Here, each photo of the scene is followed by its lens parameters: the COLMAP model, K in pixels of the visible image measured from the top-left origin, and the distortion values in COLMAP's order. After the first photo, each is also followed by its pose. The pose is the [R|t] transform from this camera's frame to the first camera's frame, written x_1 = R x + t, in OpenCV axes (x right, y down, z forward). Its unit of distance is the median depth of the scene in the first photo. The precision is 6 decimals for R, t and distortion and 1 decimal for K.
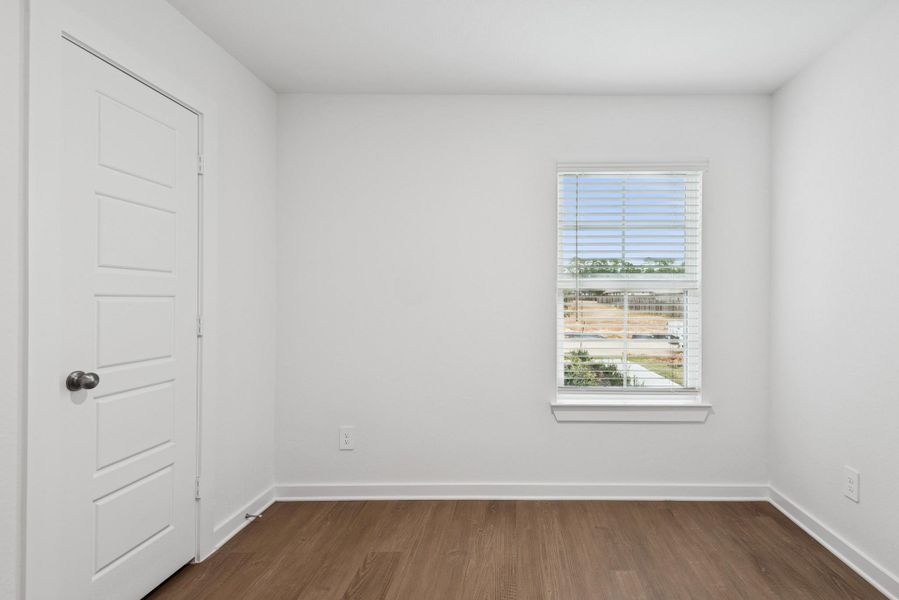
lens RADIAL K [[424.8, 0, 514.0], [0, 424.8, 300.0], [0, 0, 1]] dist [0.040962, -0.027843]
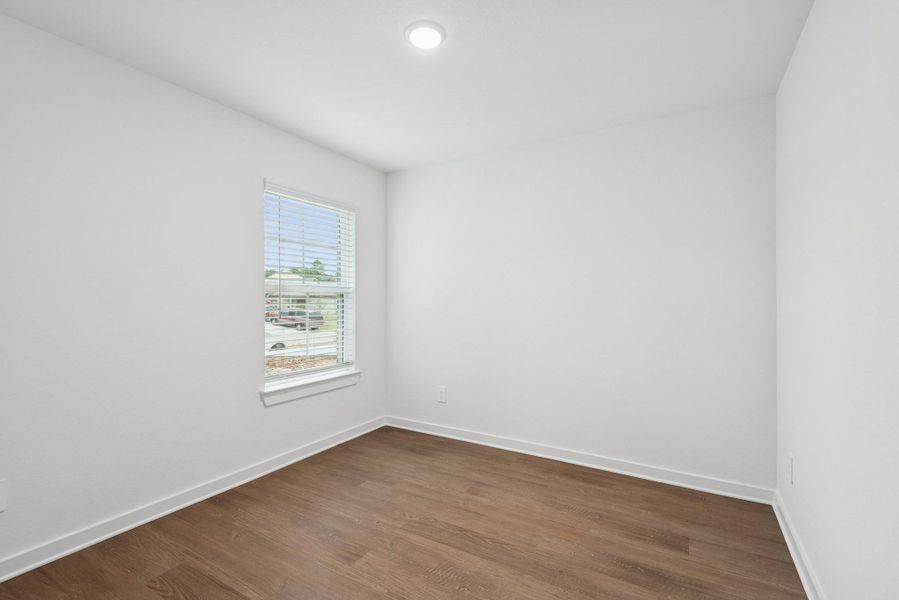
lens RADIAL K [[402.8, 0, 448.2], [0, 402.8, 294.4], [0, 0, 1]] dist [0.031109, -0.023379]
pose [[0.511725, 0.015198, 0.859015, -0.602747], [-0.007264, 0.999884, -0.013363, -0.006524], [-0.859119, 0.000598, 0.511776, 0.019494]]
